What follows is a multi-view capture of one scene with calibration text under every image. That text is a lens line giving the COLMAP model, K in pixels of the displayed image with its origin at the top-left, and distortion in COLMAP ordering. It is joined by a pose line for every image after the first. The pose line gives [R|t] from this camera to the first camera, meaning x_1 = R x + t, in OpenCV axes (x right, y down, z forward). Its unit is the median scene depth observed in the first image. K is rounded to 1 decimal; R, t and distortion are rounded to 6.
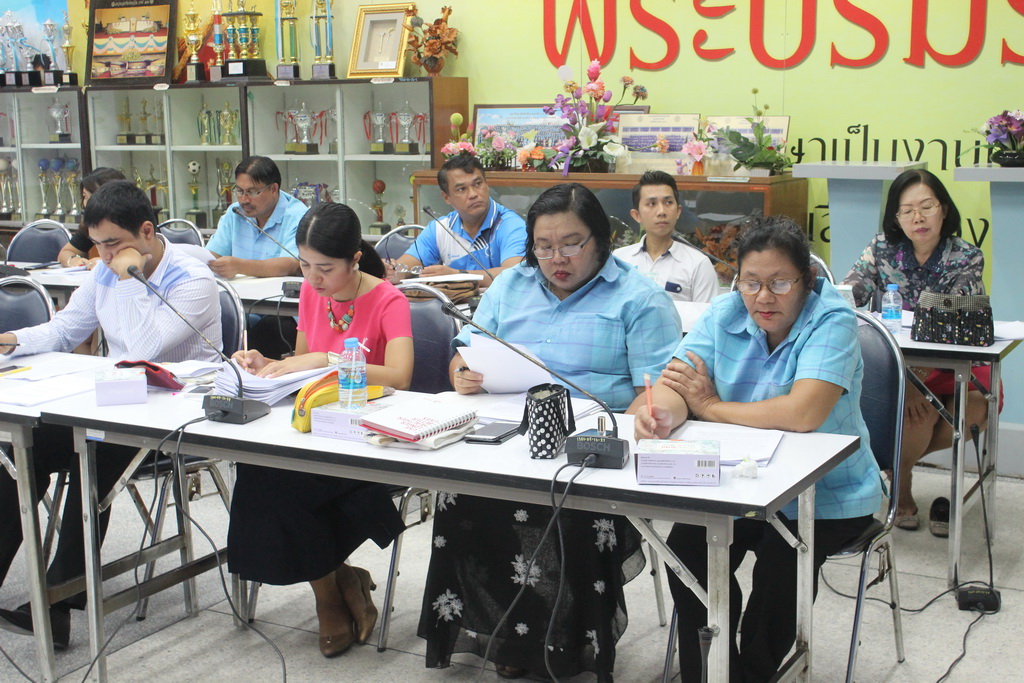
lens RADIAL K [[1429.5, 0, 512.0], [0, 1429.5, 341.5], [0, 0, 1]] dist [-0.114019, 0.116690]
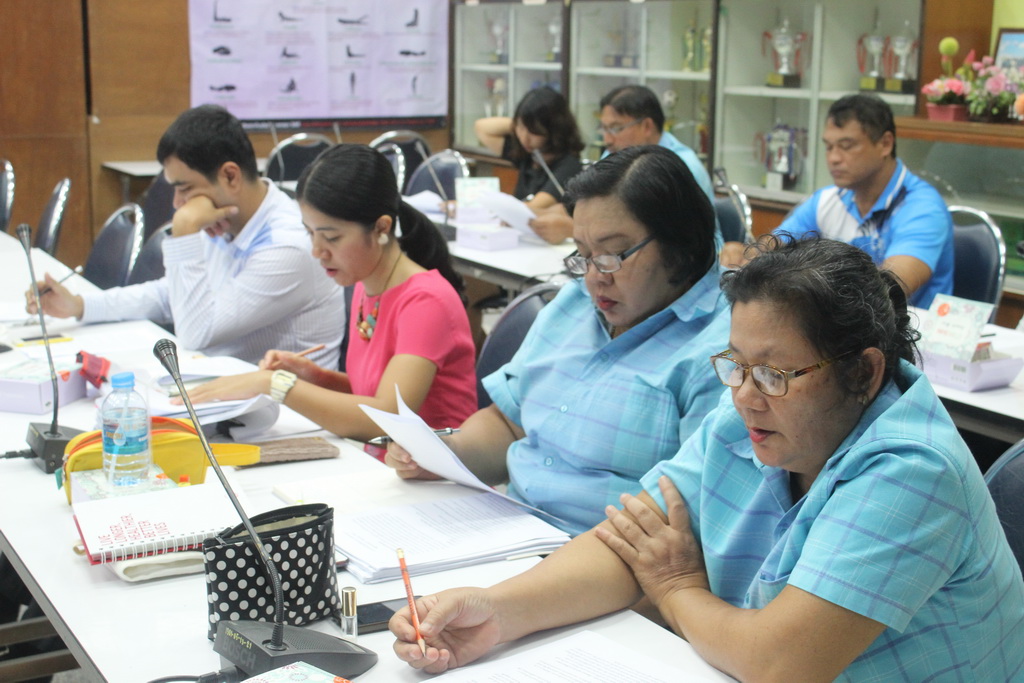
lens RADIAL K [[1504.7, 0, 512.0], [0, 1504.7, 341.5], [0, 0, 1]] dist [0.013945, -0.053119]
pose [[0.865006, 0.121961, -0.486713, 0.187277], [-0.103861, 0.992523, 0.064122, -0.040185], [0.490894, -0.004915, 0.871205, 0.267807]]
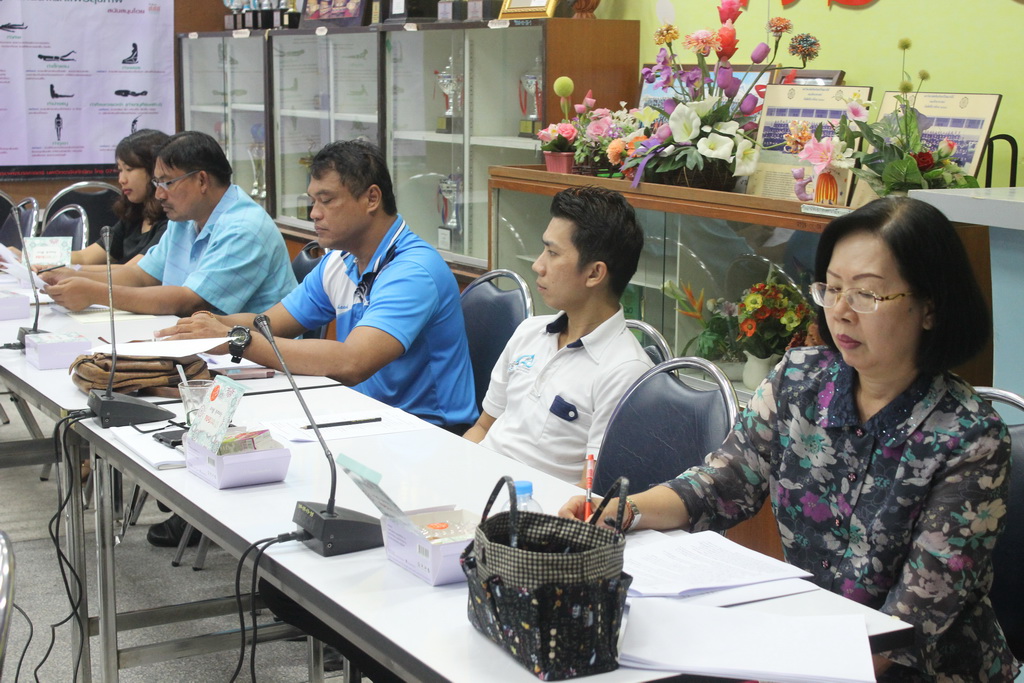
lens RADIAL K [[1720.3, 0, 512.0], [0, 1720.3, 341.5], [0, 0, 1]] dist [0.004909, 0.049359]
pose [[0.855707, 0.101414, -0.507425, 0.399849], [-0.105097, 0.994230, 0.021474, -0.068350], [0.506675, 0.034953, 0.861428, 0.397394]]
